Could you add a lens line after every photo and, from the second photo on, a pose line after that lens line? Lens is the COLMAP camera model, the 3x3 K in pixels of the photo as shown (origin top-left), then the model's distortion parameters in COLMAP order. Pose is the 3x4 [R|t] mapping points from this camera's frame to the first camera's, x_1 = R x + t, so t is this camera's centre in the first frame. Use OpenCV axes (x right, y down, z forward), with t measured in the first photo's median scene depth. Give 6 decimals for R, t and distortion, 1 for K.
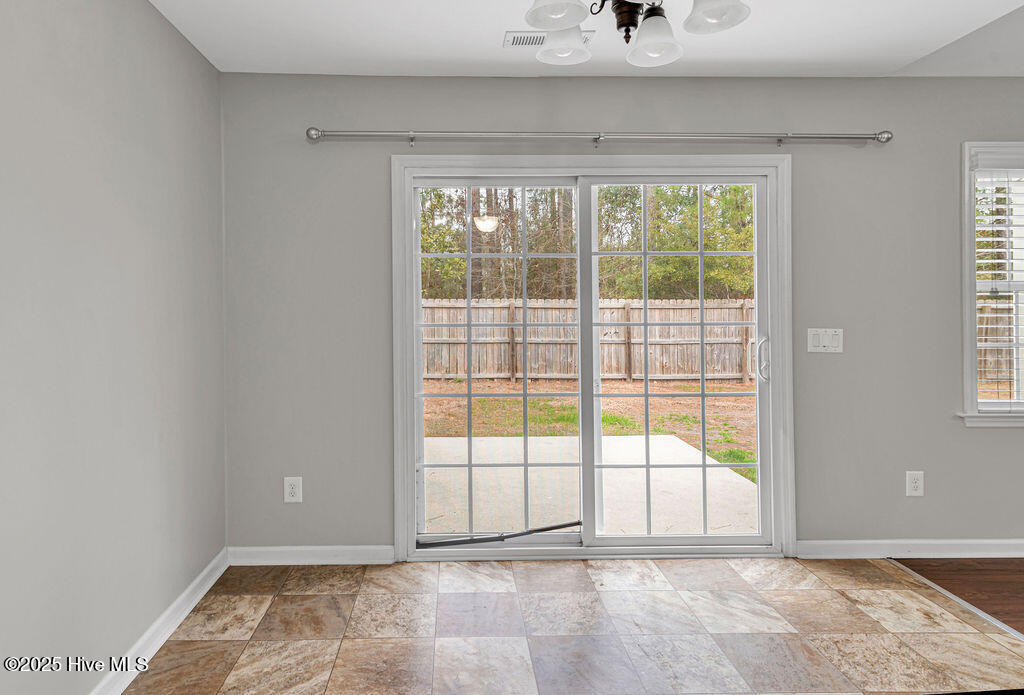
lens RADIAL K [[884.4, 0, 493.9], [0, 884.4, 295.0], [0, 0, 1]] dist [0.092726, 0.006284]
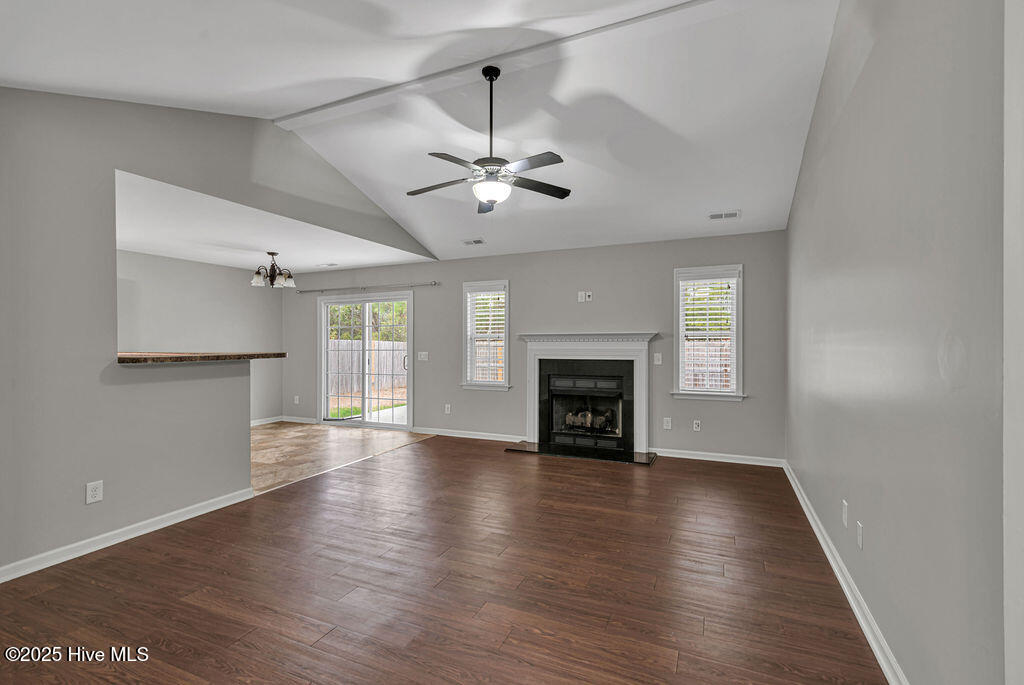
lens RADIAL K [[462.7, 0, 513.4], [0, 462.7, 343.4], [0, 0, 1]] dist [0.013190, -0.001065]
pose [[0.891318, 0.000504, -0.453377, 1.253345], [0.005939, 0.999901, 0.012788, -0.006572], [0.453339, -0.014090, 0.891227, -0.152517]]
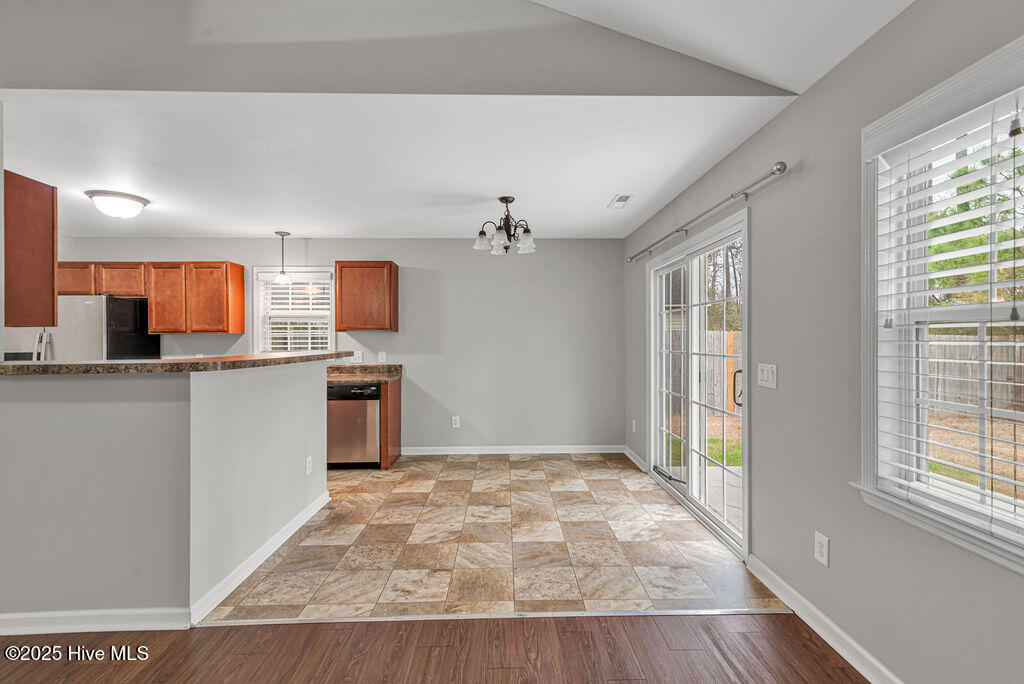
lens RADIAL K [[462.7, 0, 516.1], [0, 462.7, 338.5], [0, 0, 1]] dist [0.013190, -0.001065]
pose [[-0.018974, 0.002373, -0.999817, 0.902244], [0.014430, 0.999894, 0.002100, 0.000954], [0.999716, -0.014387, -0.019006, 0.705371]]
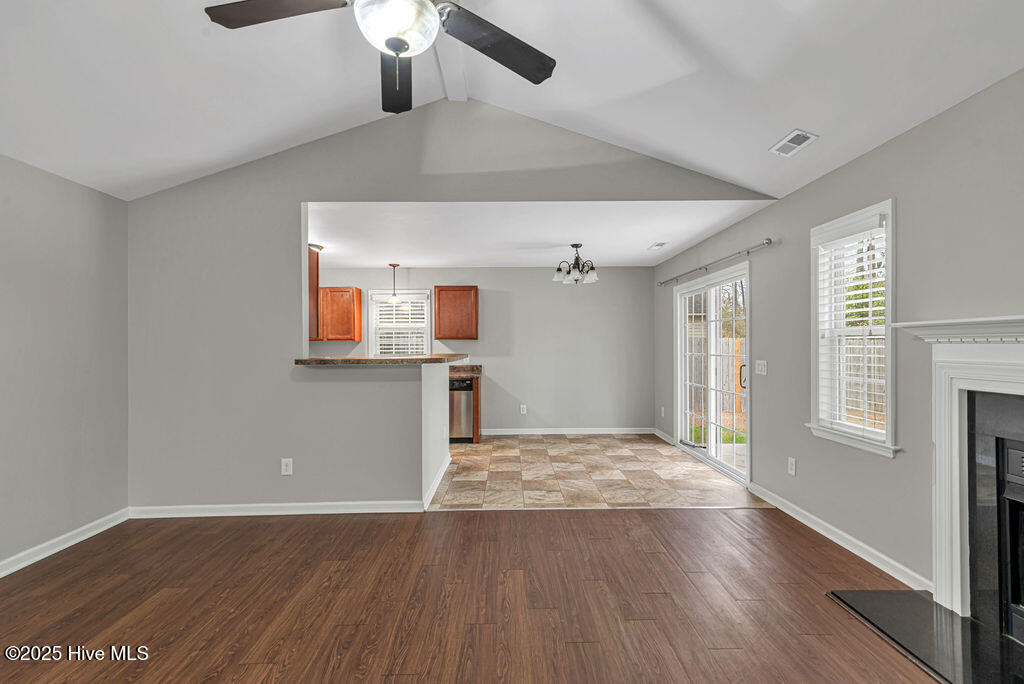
lens RADIAL K [[462.7, 0, 513.2], [0, 462.7, 345.4], [0, 0, 1]] dist [0.013190, -0.001065]
pose [[-0.035491, 0.003635, -0.999363, 1.228258], [0.016162, 0.999865, 0.003063, -0.001667], [0.999239, -0.016043, -0.035545, 0.559929]]
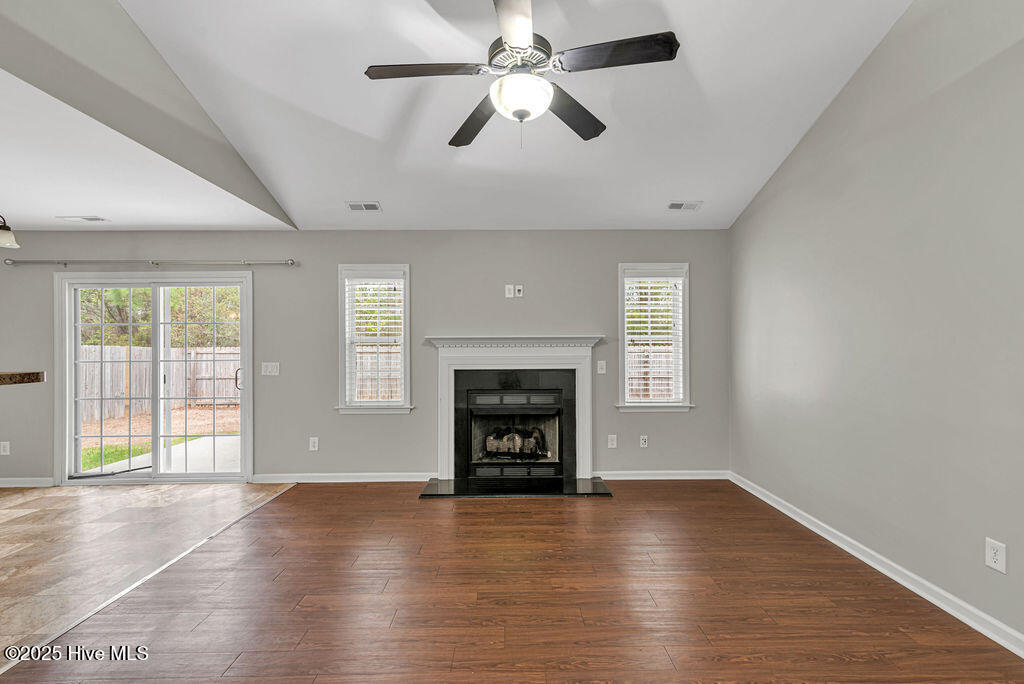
lens RADIAL K [[462.7, 0, 513.6], [0, 462.7, 349.2], [0, 0, 1]] dist [0.013190, -0.001065]
pose [[0.999283, -0.002770, -0.037773, 0.907267], [0.003317, 0.999890, 0.014440, -0.004511], [0.037728, -0.014555, 0.999182, 0.038984]]
